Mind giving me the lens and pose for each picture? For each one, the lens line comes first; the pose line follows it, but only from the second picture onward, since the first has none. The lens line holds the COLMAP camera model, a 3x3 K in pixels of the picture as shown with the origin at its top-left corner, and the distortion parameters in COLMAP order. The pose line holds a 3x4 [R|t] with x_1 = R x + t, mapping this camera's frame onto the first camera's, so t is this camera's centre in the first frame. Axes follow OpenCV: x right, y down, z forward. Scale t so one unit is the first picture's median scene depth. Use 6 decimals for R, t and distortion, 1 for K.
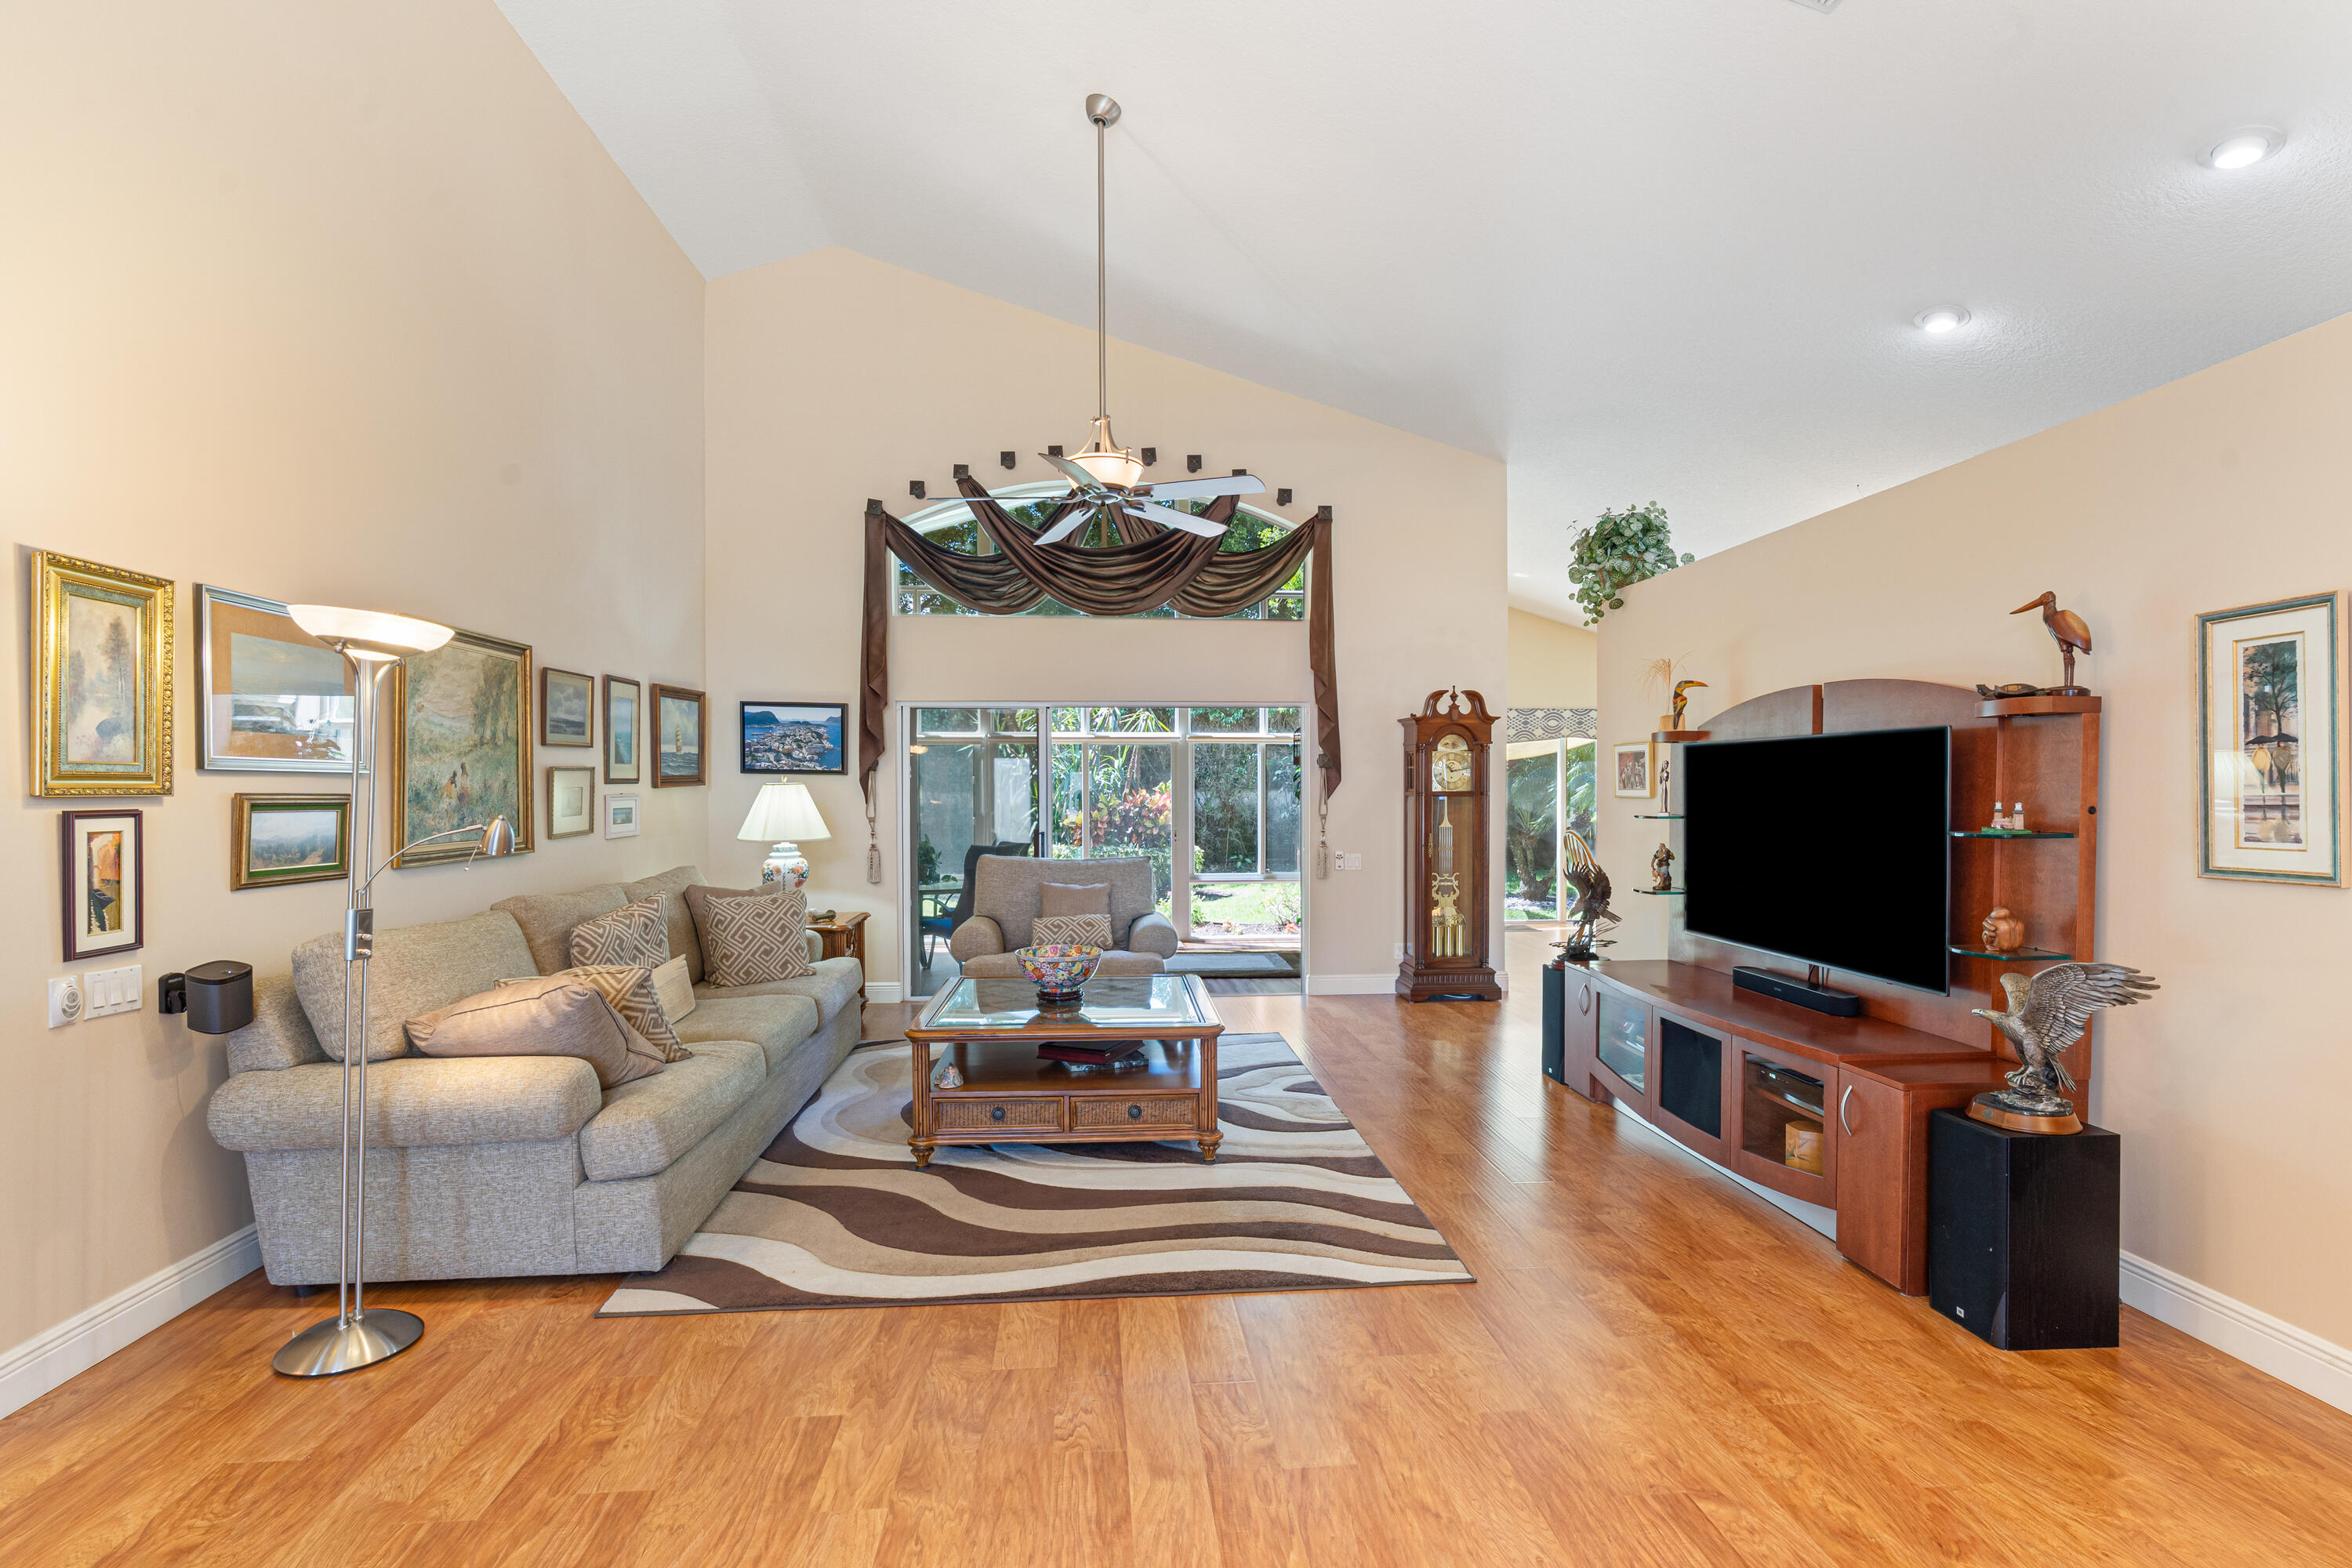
lens RADIAL K [[1066.9, 0, 1151.8], [0, 1066.9, 793.4], [0, 0, 1]] dist [-0.008554, 0.002398]
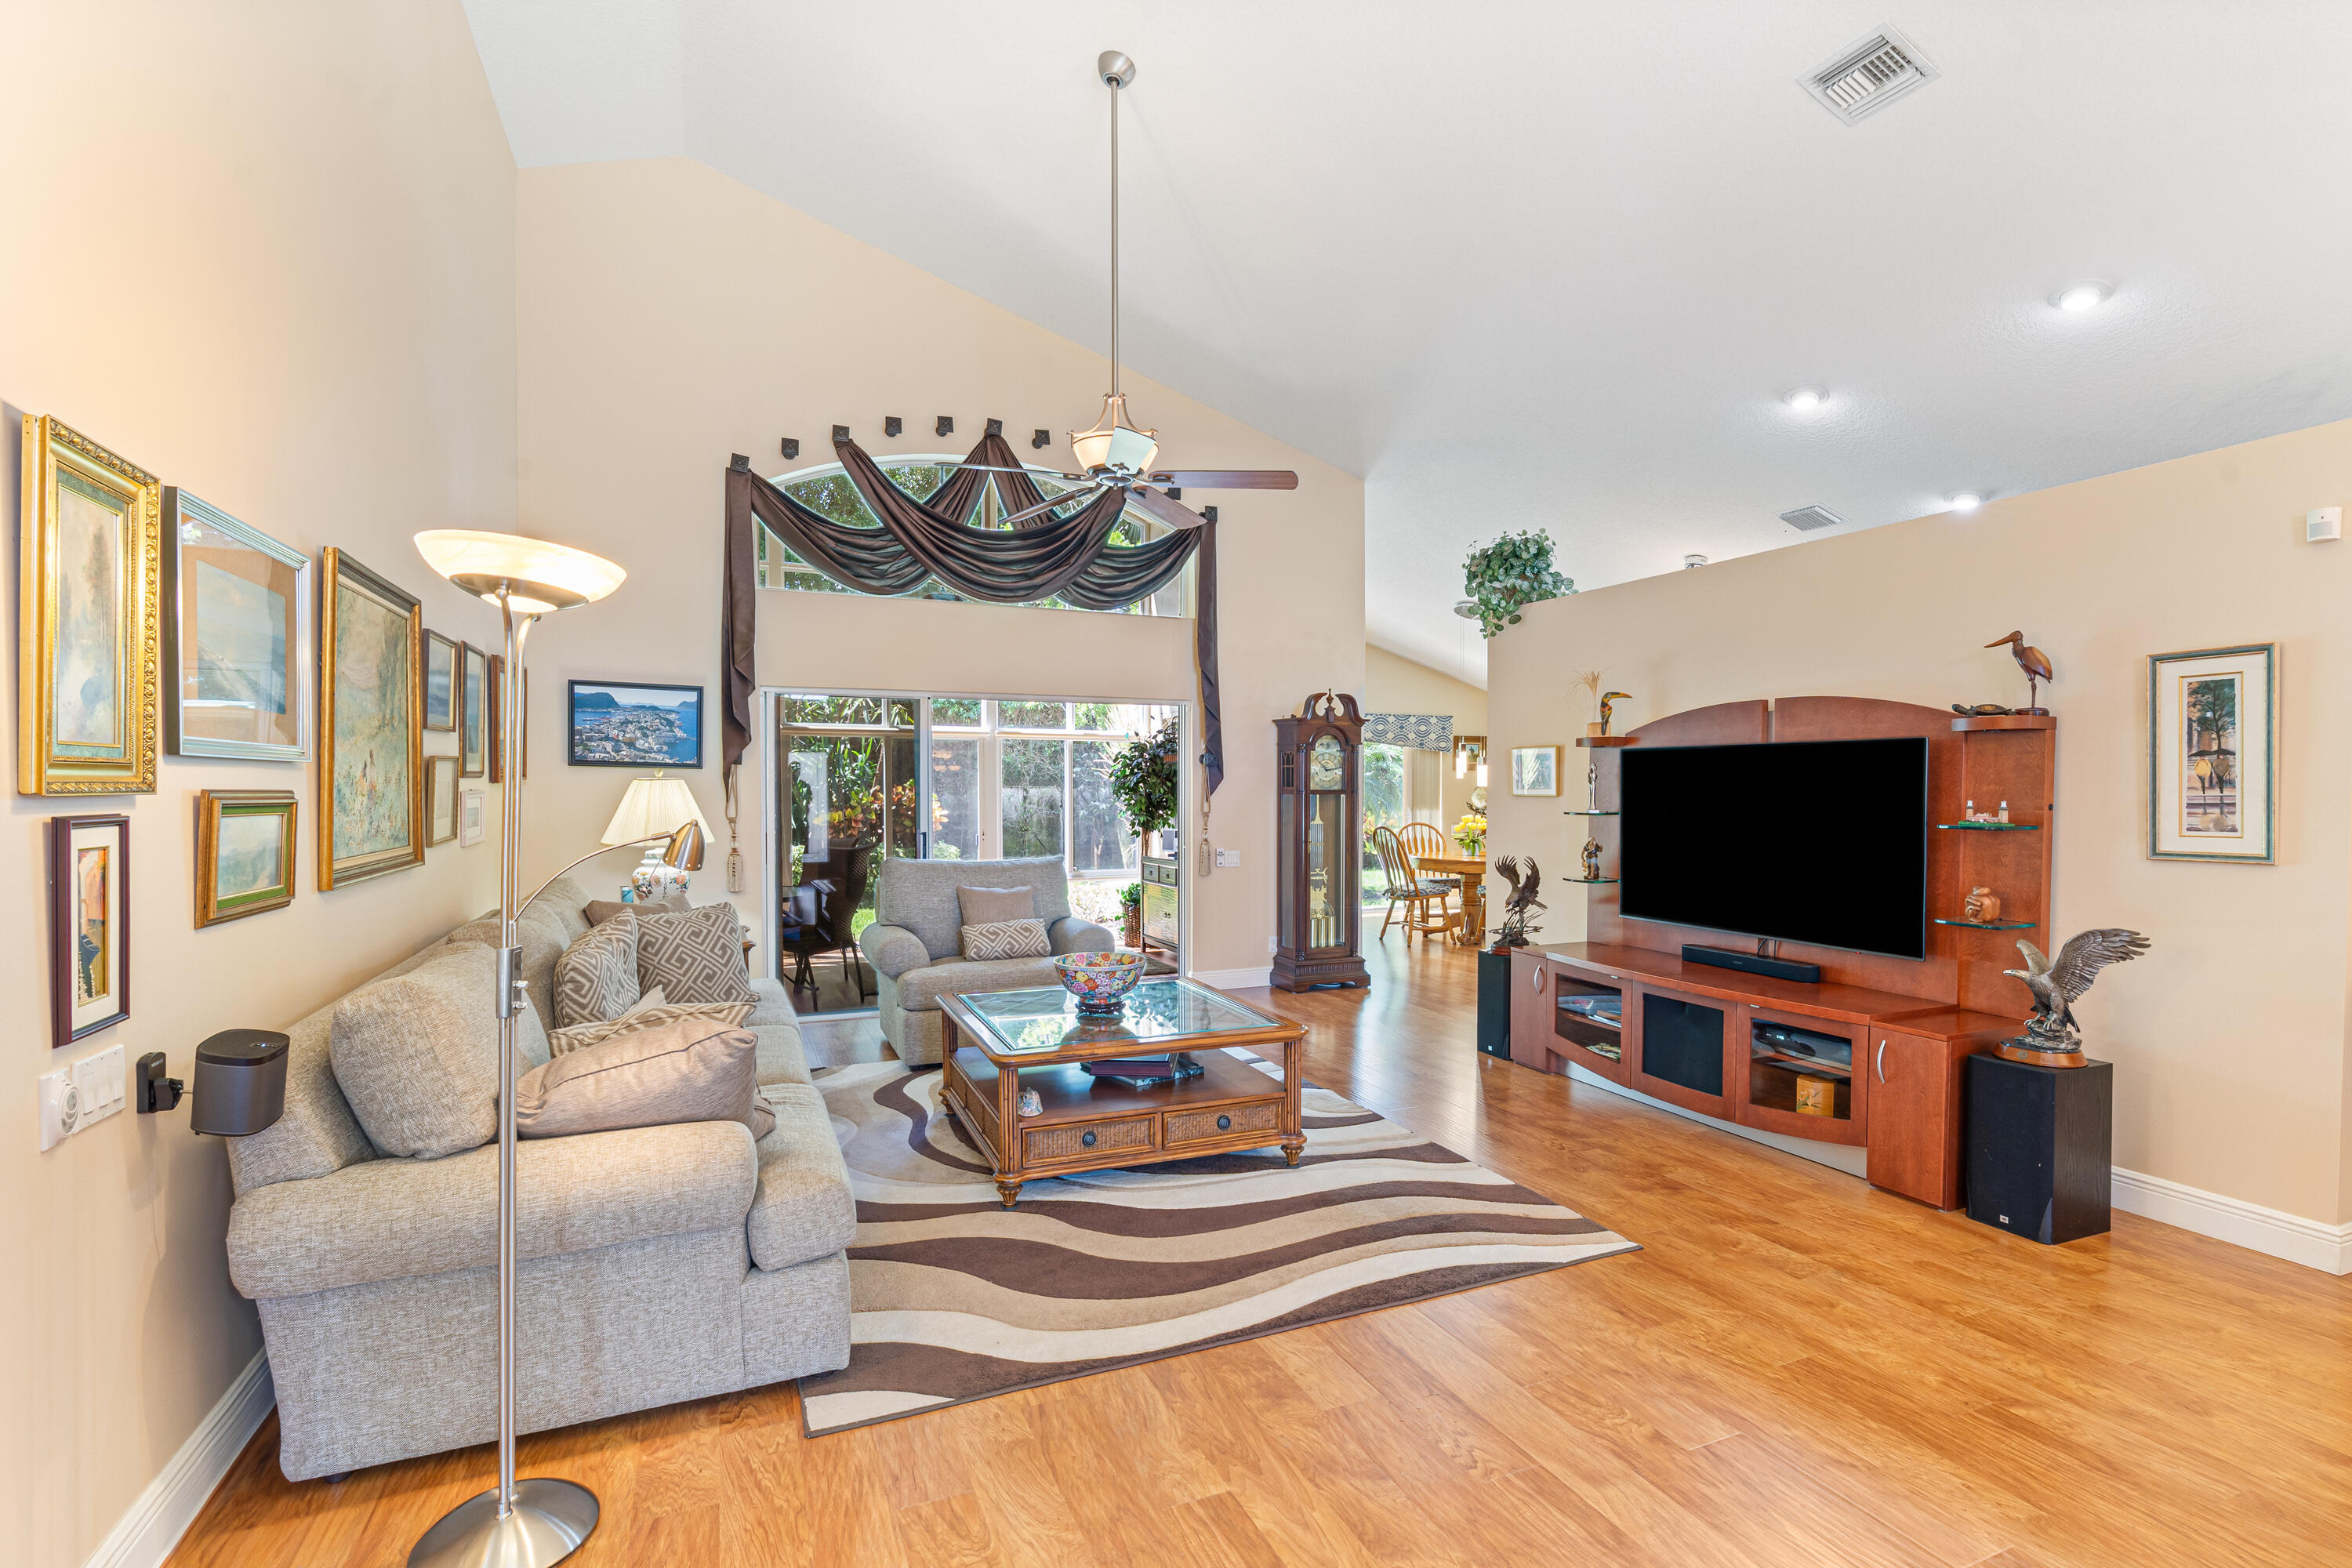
lens RADIAL K [[1066.9, 0, 1169.9], [0, 1066.9, 794.2], [0, 0, 1]] dist [-0.008554, 0.002398]
pose [[0.948350, 0.001312, 0.317224, -0.430669], [-0.002498, 0.999991, 0.003332, -0.001036], [-0.317217, -0.003952, 0.948345, 0.120533]]
